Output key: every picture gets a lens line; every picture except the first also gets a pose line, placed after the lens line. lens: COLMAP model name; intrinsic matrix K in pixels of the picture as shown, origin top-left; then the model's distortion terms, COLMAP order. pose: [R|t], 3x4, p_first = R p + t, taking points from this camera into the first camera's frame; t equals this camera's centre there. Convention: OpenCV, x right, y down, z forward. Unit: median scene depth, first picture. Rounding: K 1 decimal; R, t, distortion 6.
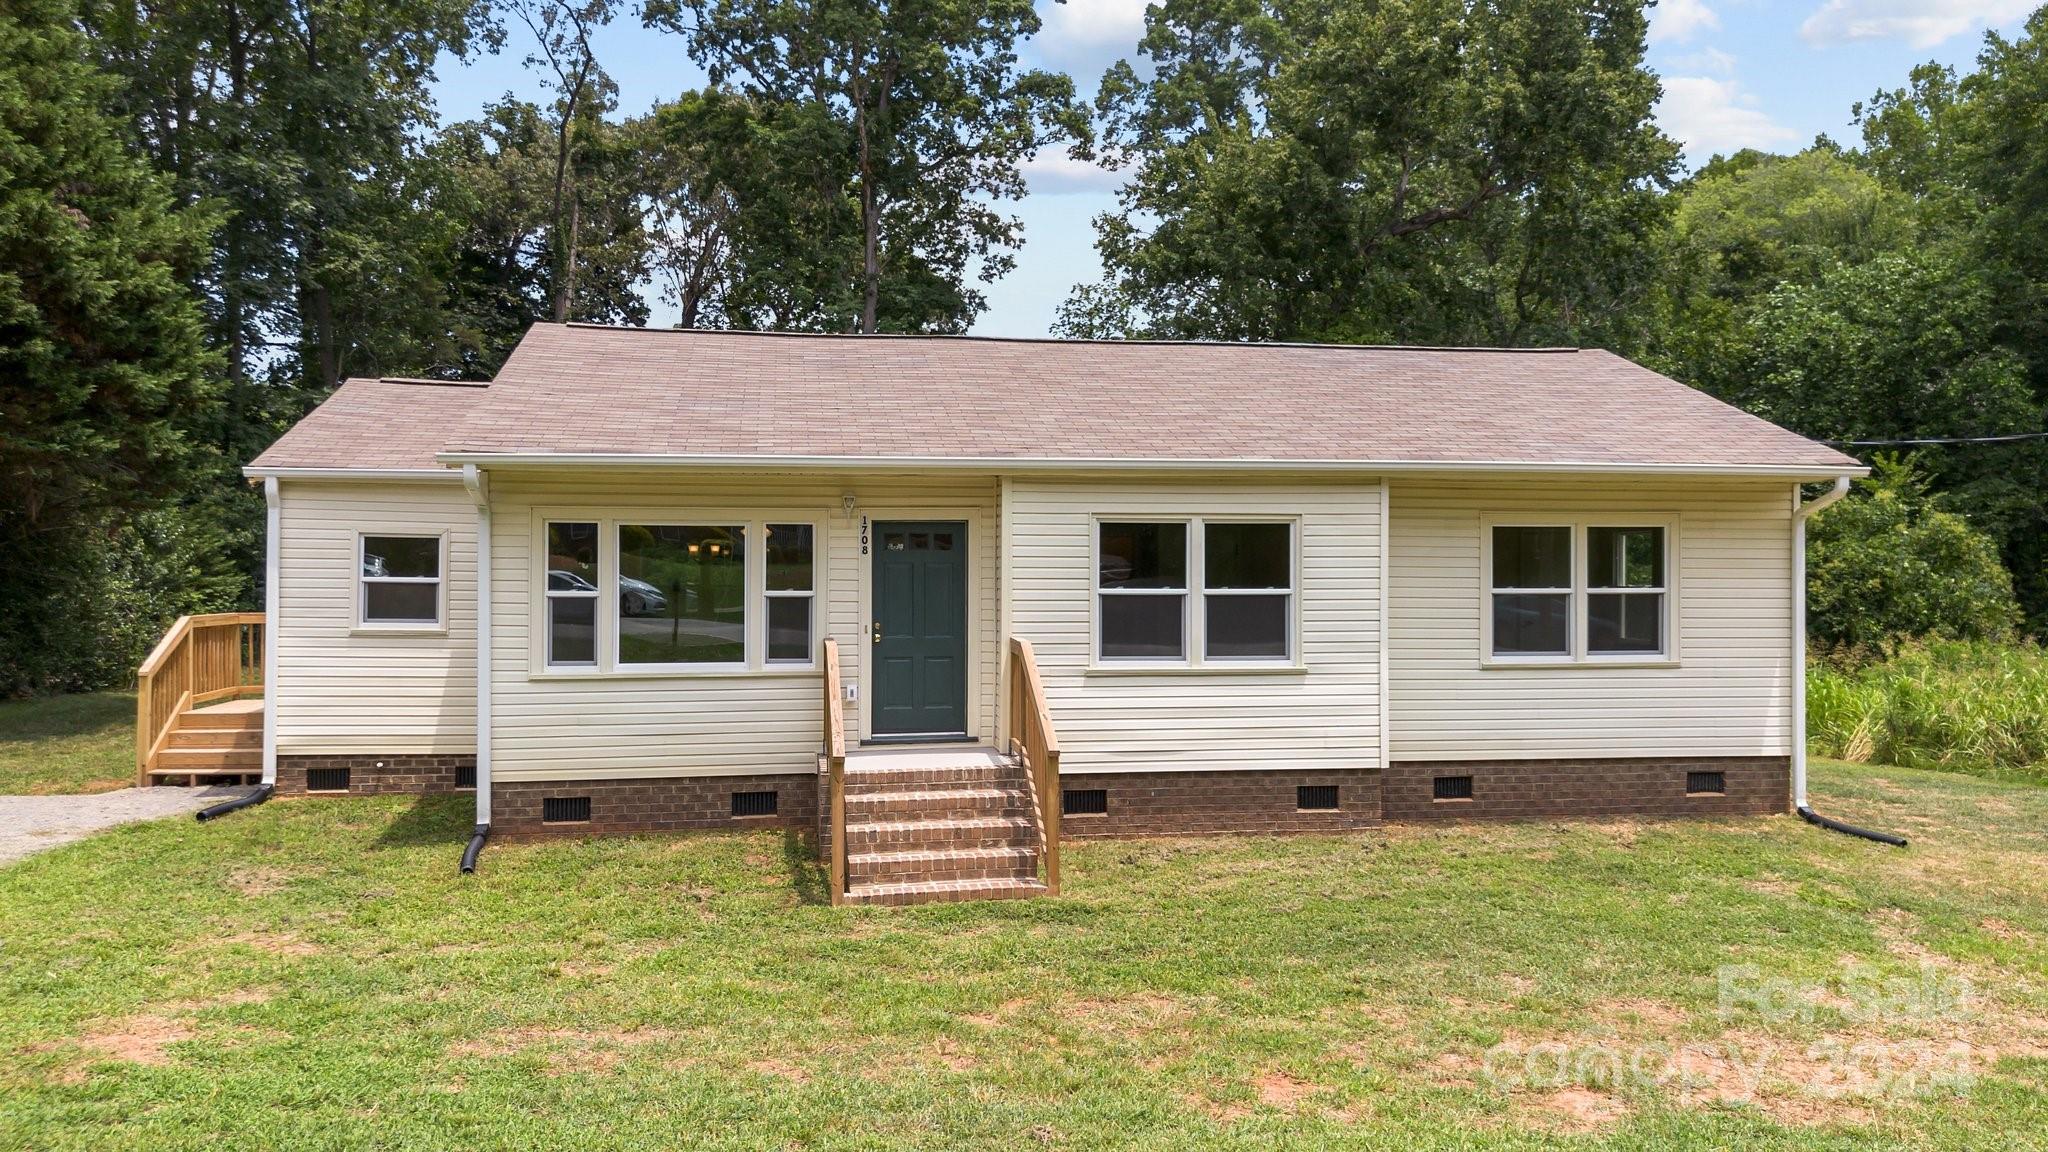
lens RADIAL K [[1438.4, 0, 1034.6], [0, 1438.4, 593.3], [0, 0, 1]] dist [0.065647, -0.072003]
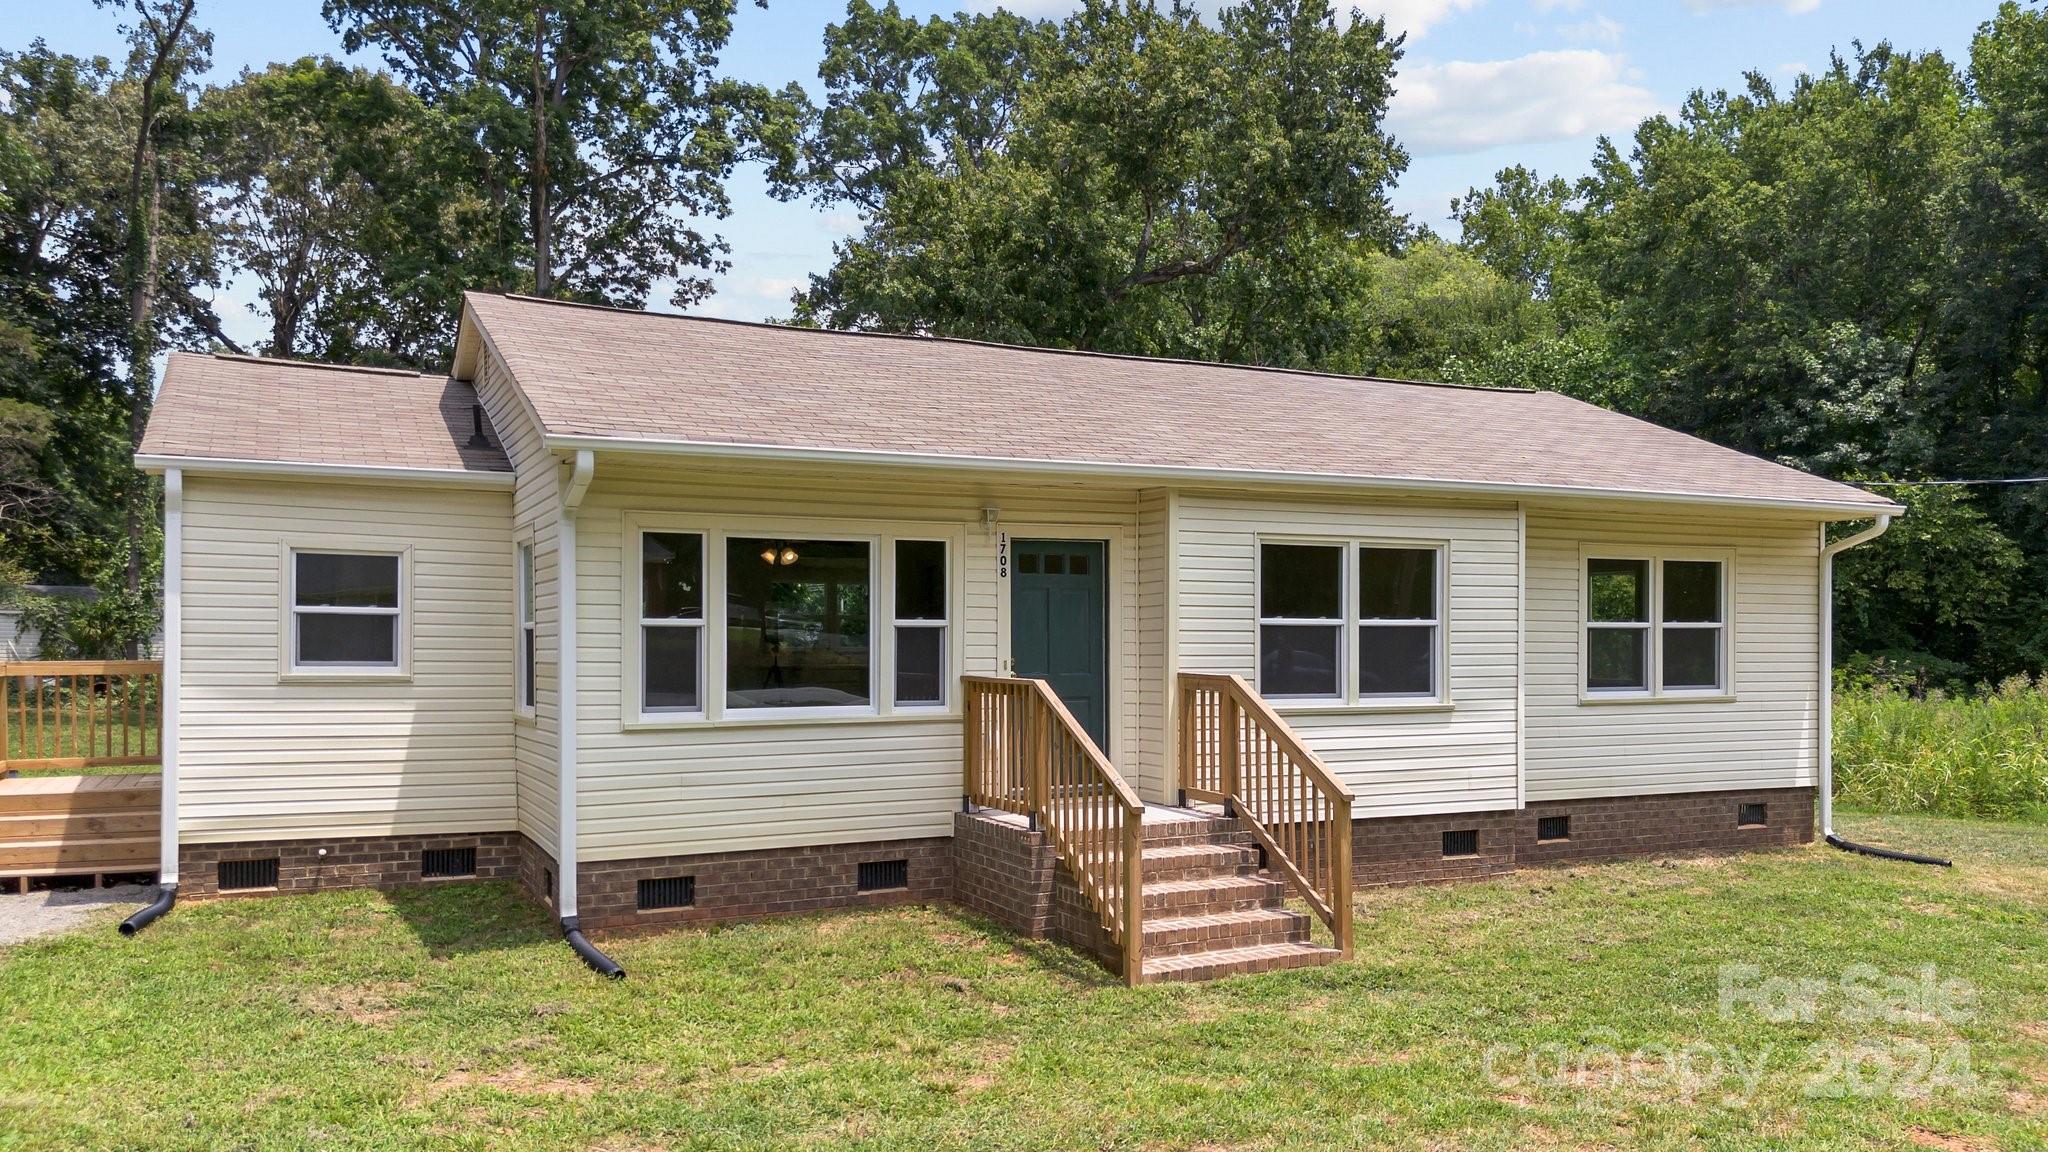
lens RADIAL K [[1493.6, 0, 1008.7], [0, 1493.6, 672.6], [0, 0, 1]] dist [0.047683, -0.032500]
pose [[0.958265, -0.007404, 0.285787, -0.337617], [0.005975, 0.999965, 0.005873, 0.021804], [-0.285820, -0.003920, 0.958275, 0.141382]]
